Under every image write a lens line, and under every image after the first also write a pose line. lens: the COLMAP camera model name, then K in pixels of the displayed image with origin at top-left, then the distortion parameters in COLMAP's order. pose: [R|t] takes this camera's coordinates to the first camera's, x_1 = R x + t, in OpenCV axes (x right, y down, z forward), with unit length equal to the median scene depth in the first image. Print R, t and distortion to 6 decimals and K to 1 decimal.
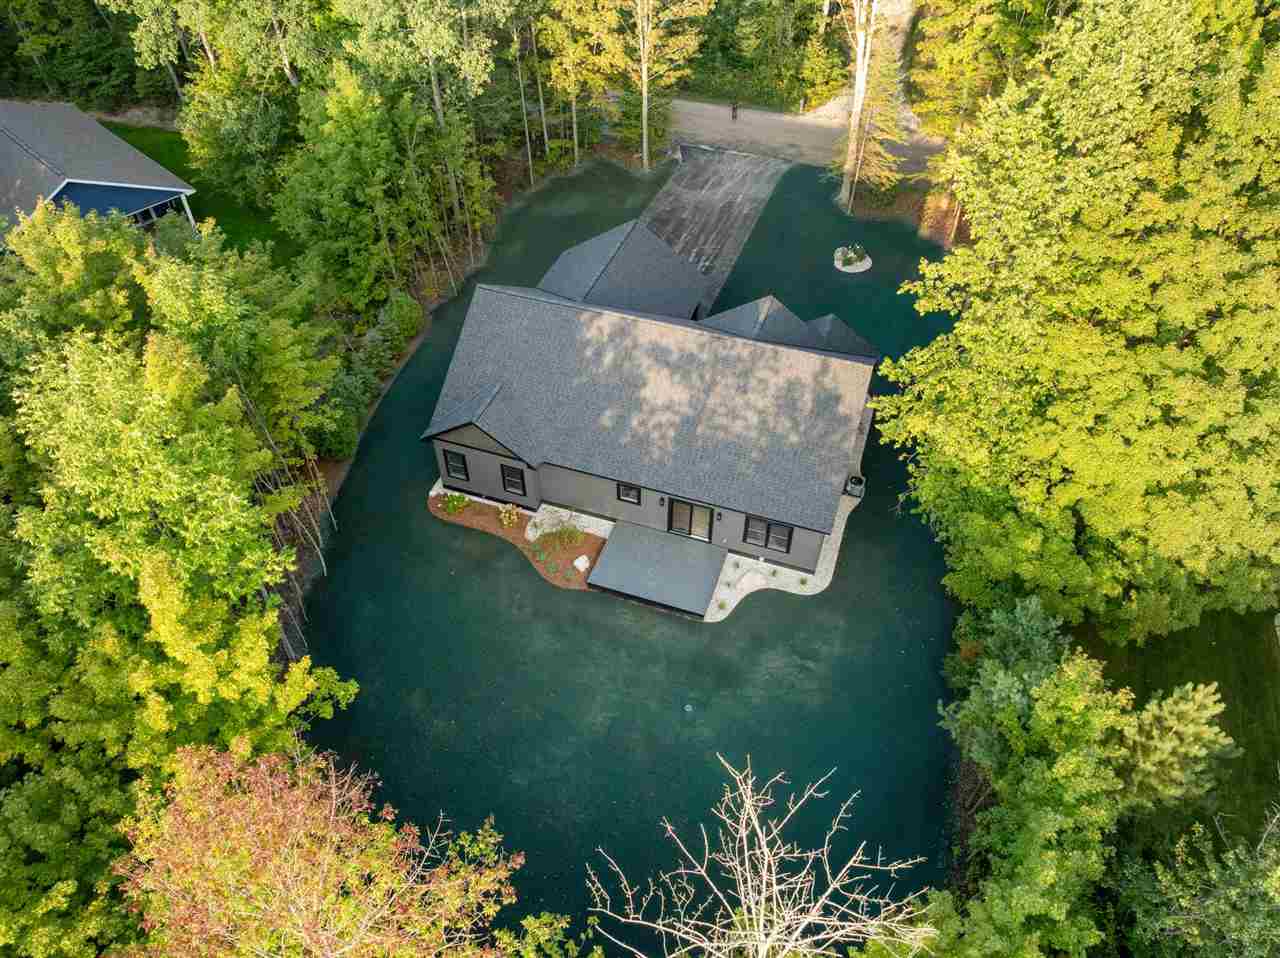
lens RADIAL K [[899.7, 0, 644.1], [0, 899.7, 475.0], [0, 0, 1]] dist [-0.028373, 0.002868]
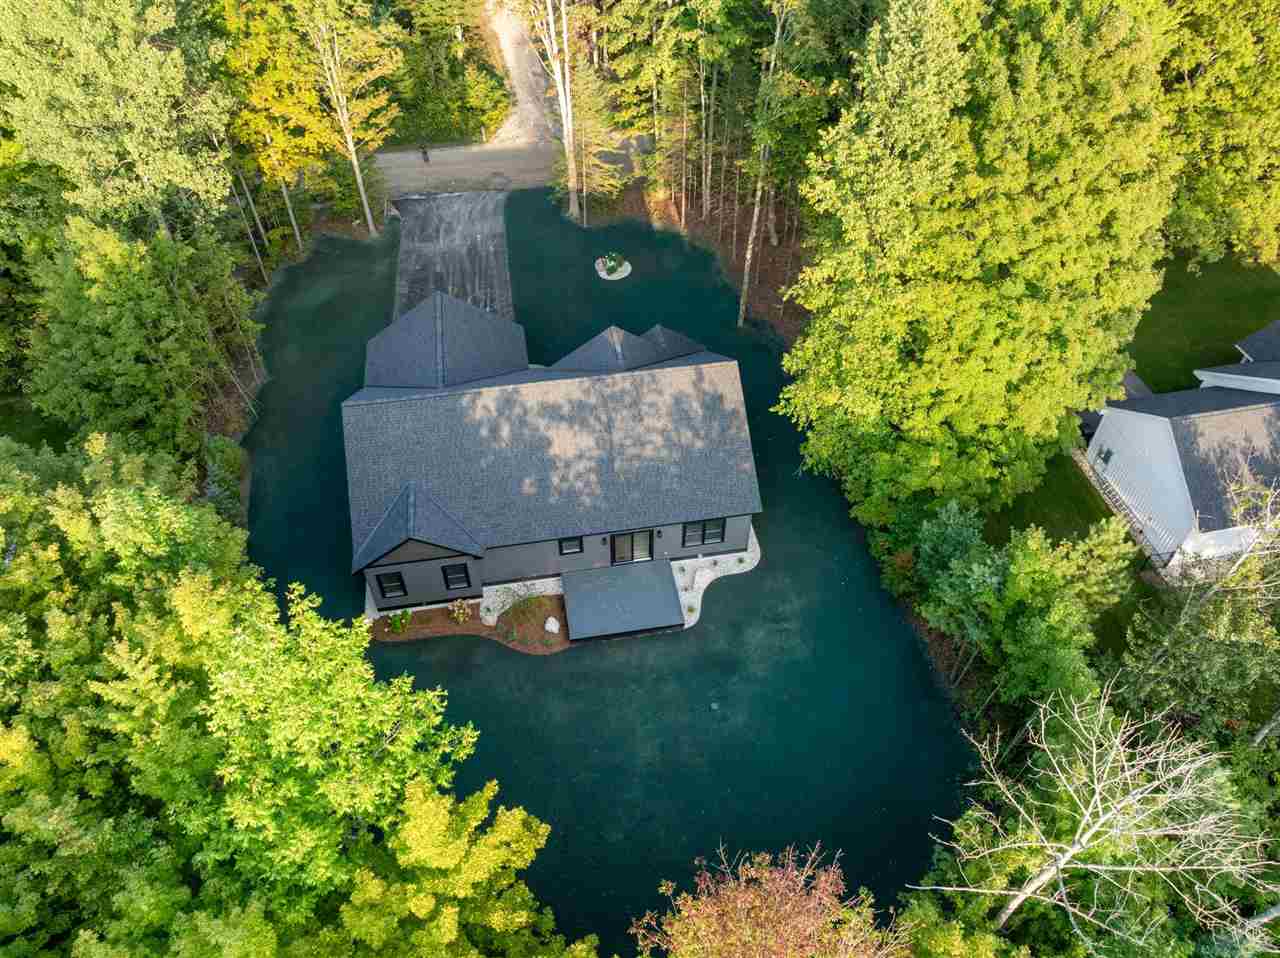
lens RADIAL K [[899.7, 0, 644.1], [0, 899.7, 475.0], [0, 0, 1]] dist [-0.028373, 0.002868]
pose [[0.875952, -0.348547, 0.333502, -0.266160], [0.344915, 0.935857, 0.072147, -0.104043], [-0.337257, 0.051833, 0.939985, -0.020526]]
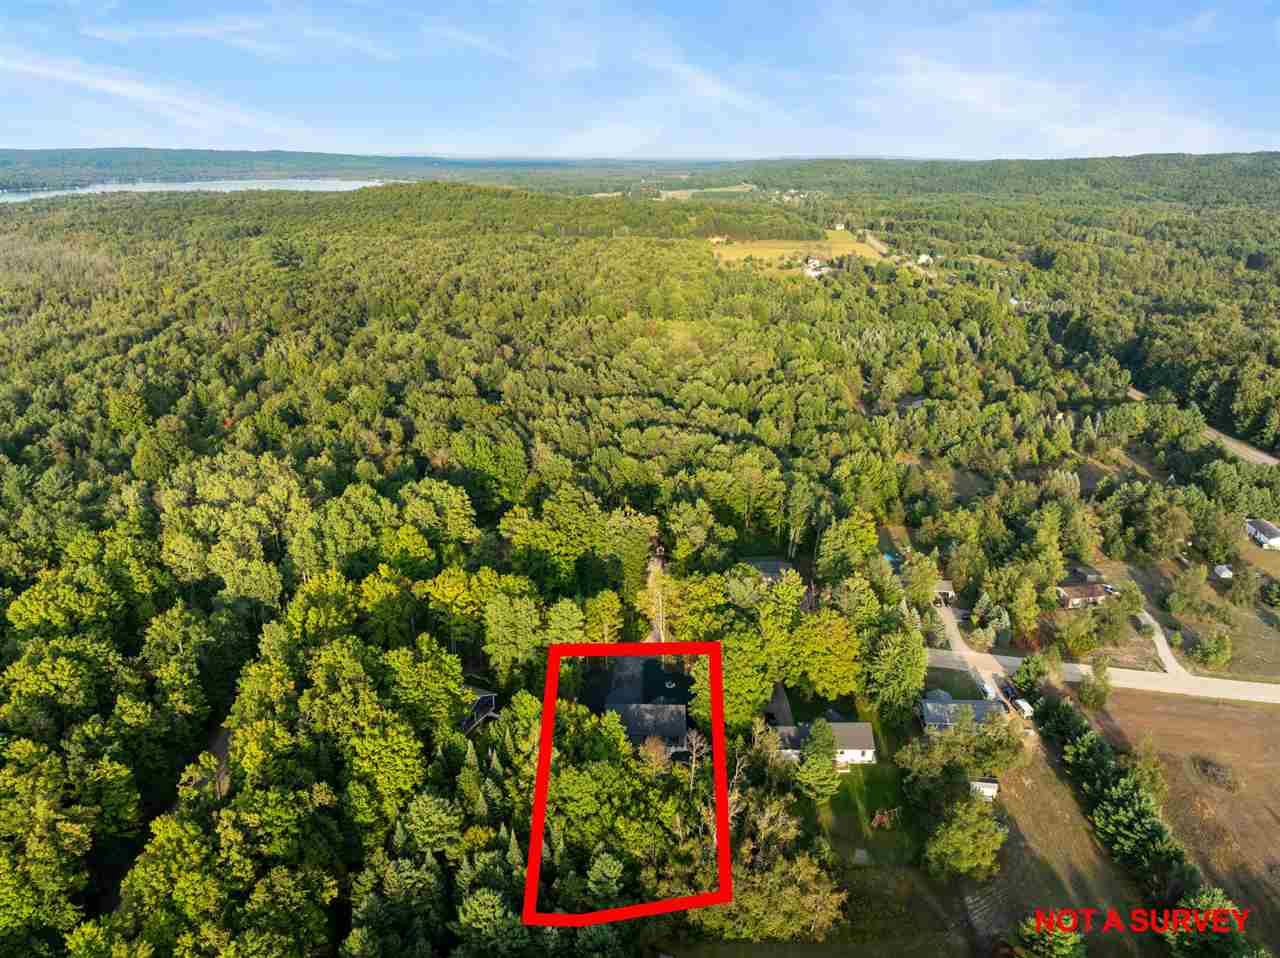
lens RADIAL K [[899.7, 0, 644.1], [0, 899.7, 475.0], [0, 0, 1]] dist [-0.028373, 0.002868]
pose [[0.950598, -0.091497, 0.296633, -1.420956], [0.213488, 0.886408, -0.410736, 0.797990], [-0.225357, 0.453773, 0.862151, -4.125203]]
